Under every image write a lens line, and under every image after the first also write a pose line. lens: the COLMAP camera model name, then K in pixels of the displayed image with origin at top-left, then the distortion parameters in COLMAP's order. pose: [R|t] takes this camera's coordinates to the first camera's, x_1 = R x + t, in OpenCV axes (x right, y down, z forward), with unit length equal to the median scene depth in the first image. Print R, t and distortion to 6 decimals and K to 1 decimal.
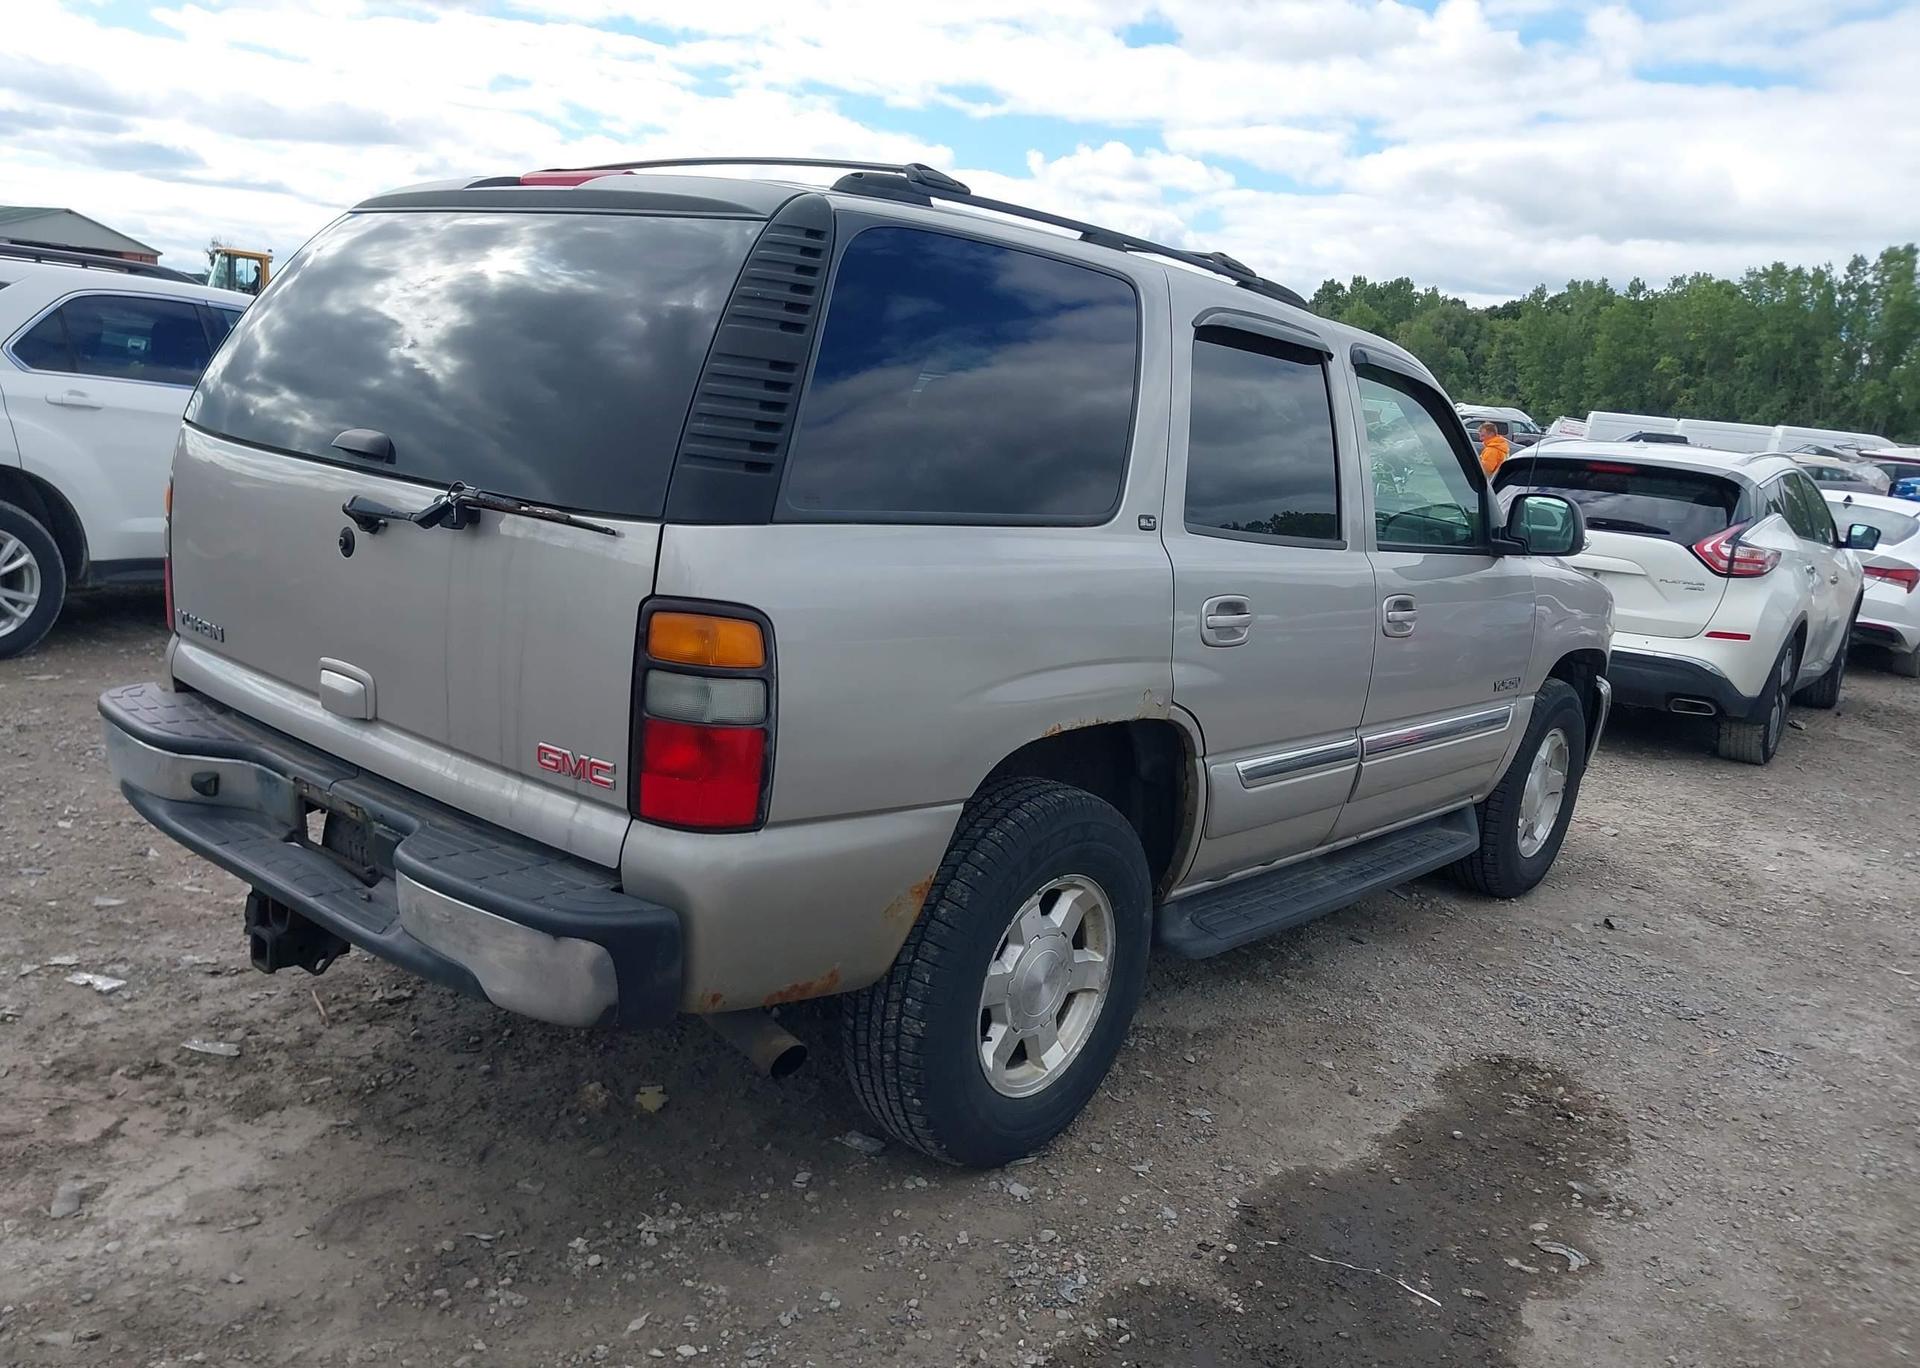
lens RADIAL K [[1522.6, 0, 963.6], [0, 1522.6, 699.2], [0, 0, 1]] dist [0.030565, -0.039143]
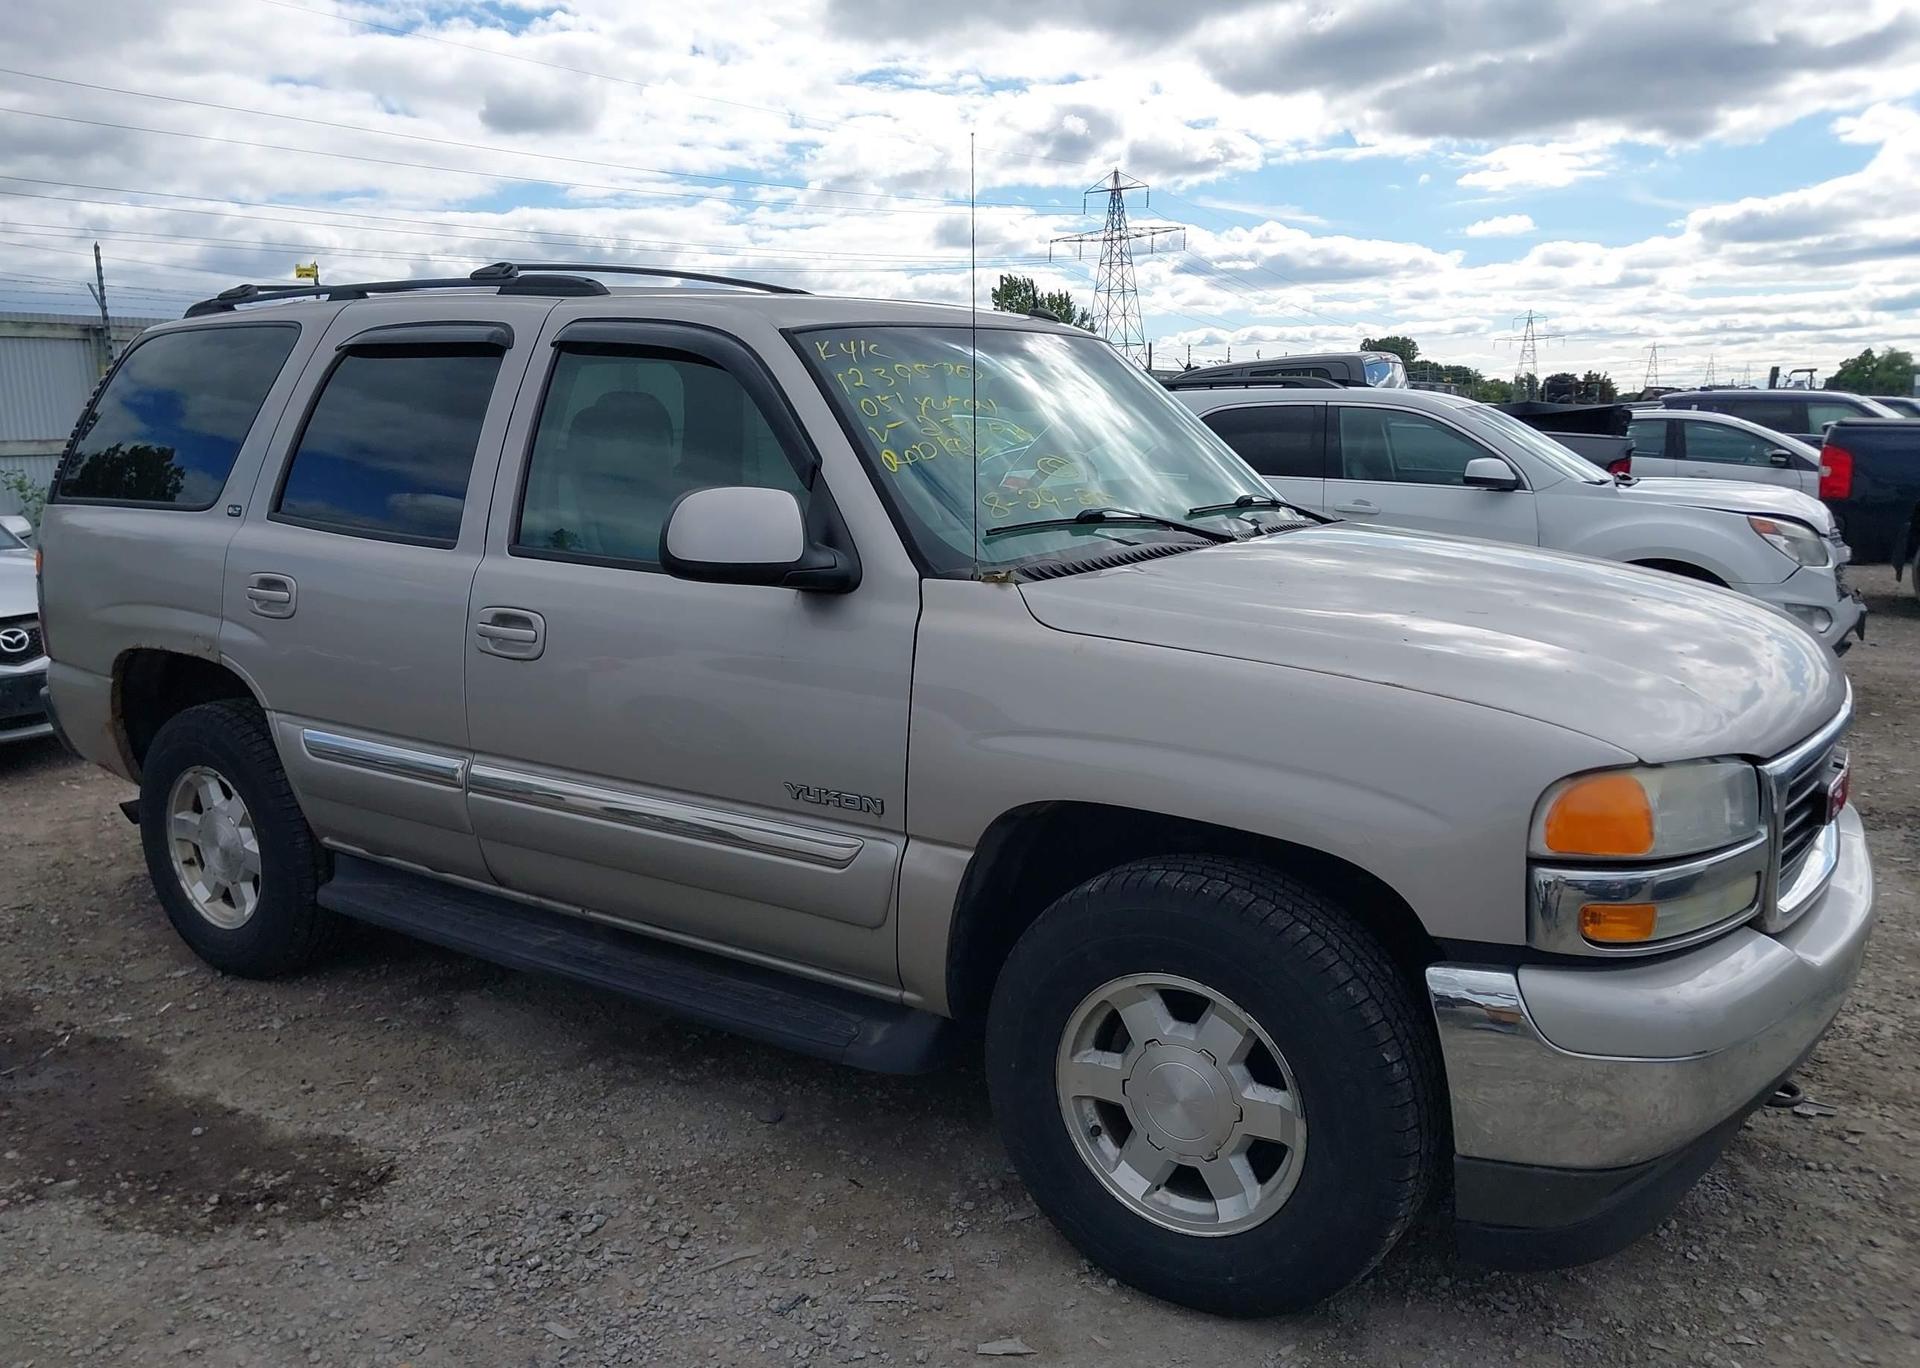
lens RADIAL K [[1522.6, 0, 951.7], [0, 1522.6, 699.6], [0, 0, 1]] dist [0.030565, -0.039143]
pose [[0.078173, 0.069753, -0.994497, 1.422198], [-0.179742, 0.982188, 0.054761, -0.133986], [0.980603, 0.174472, 0.089318, 1.452561]]
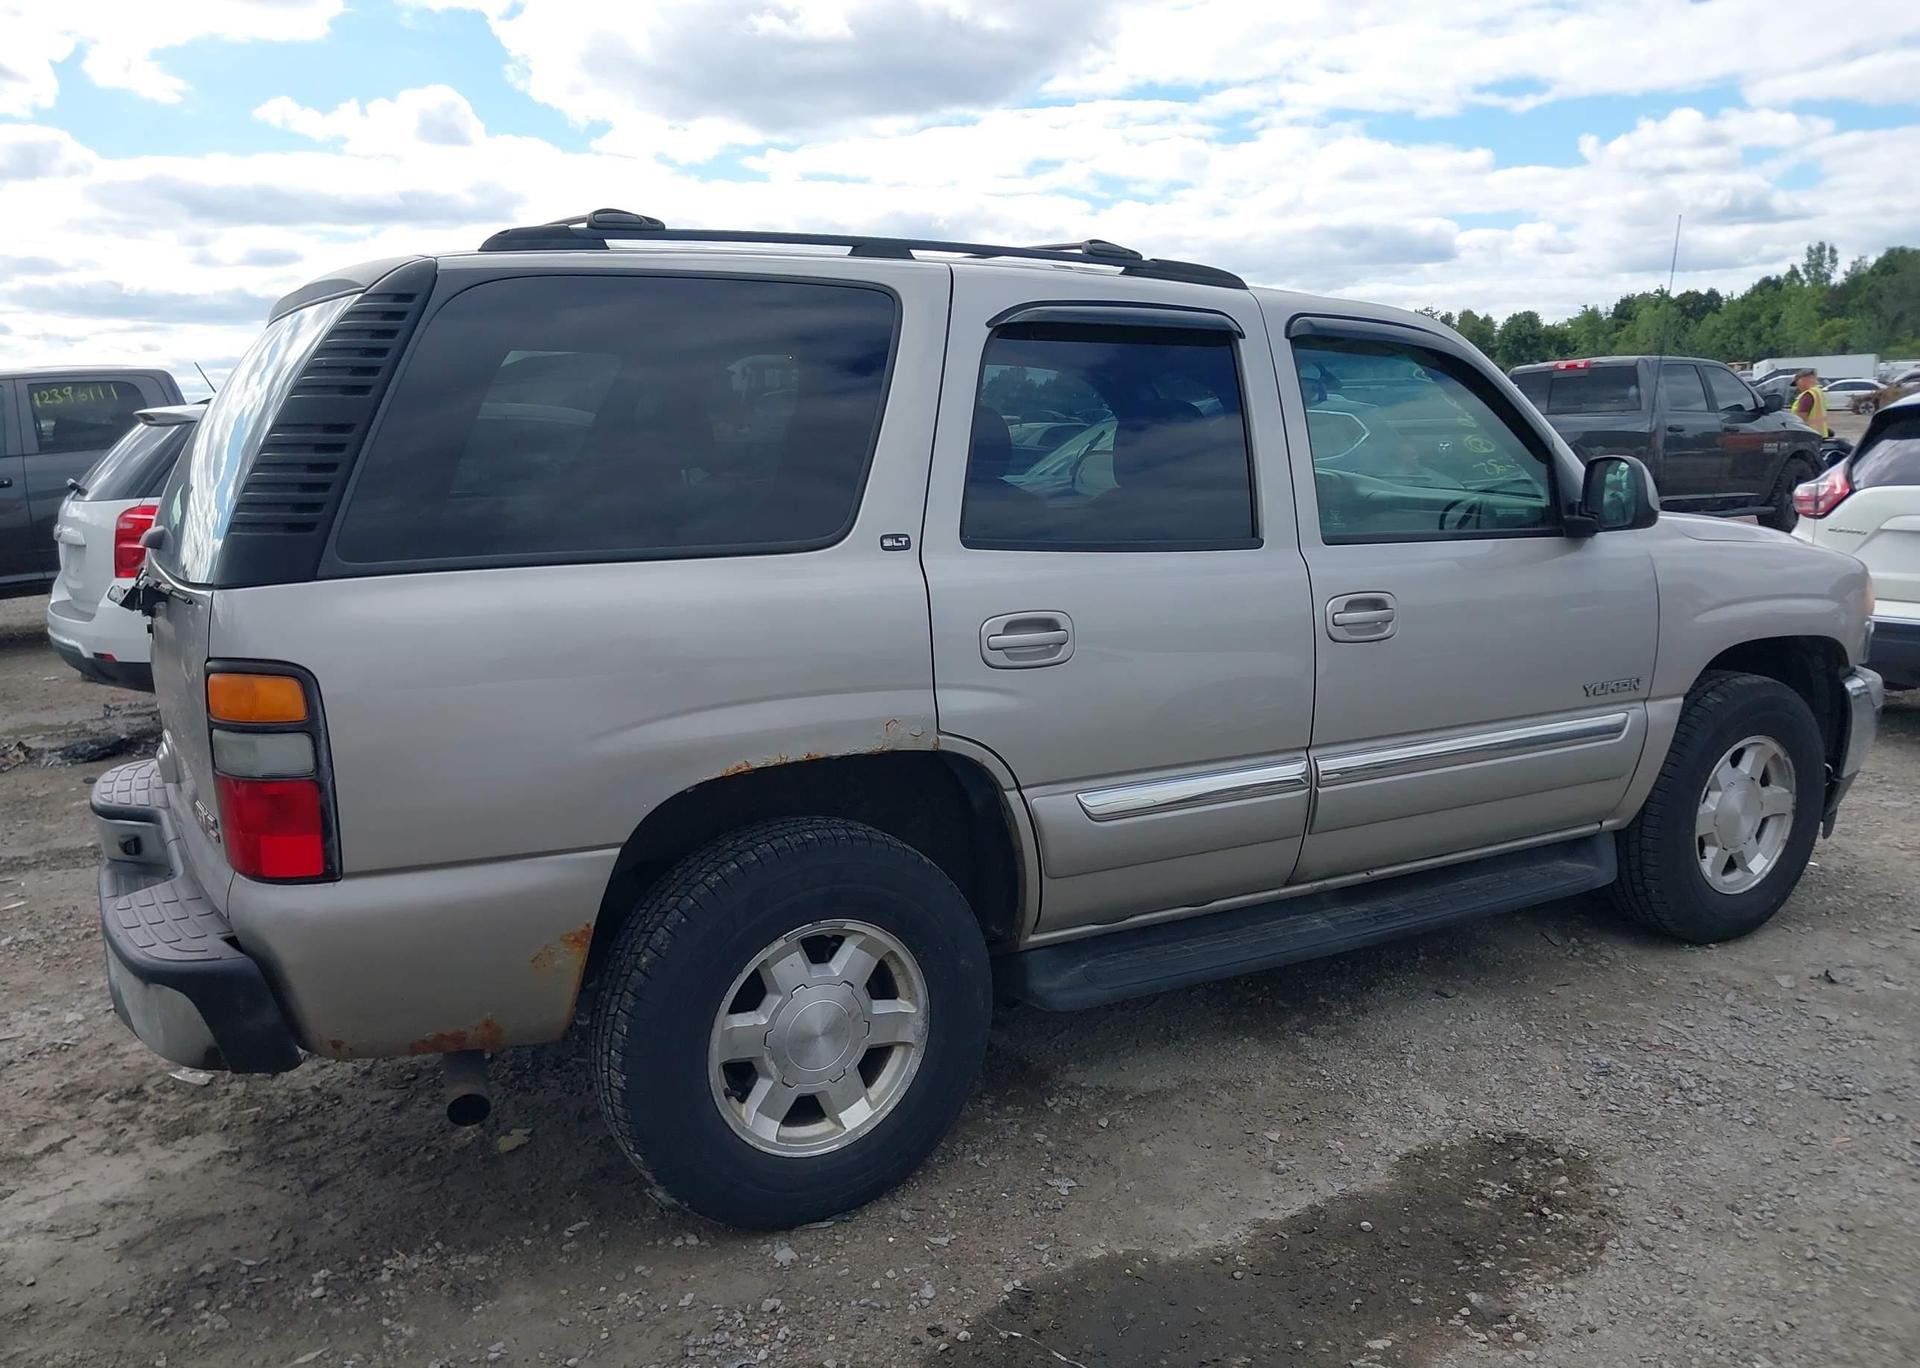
lens RADIAL K [[1522.6, 0, 960.6], [0, 1522.6, 702.2], [0, 0, 1]] dist [0.030565, -0.039143]
pose [[0.933971, -0.055381, -0.353030, 0.465109], [0.046154, 0.998338, -0.034509, 0.015719], [0.354355, 0.015937, 0.934975, 0.137220]]
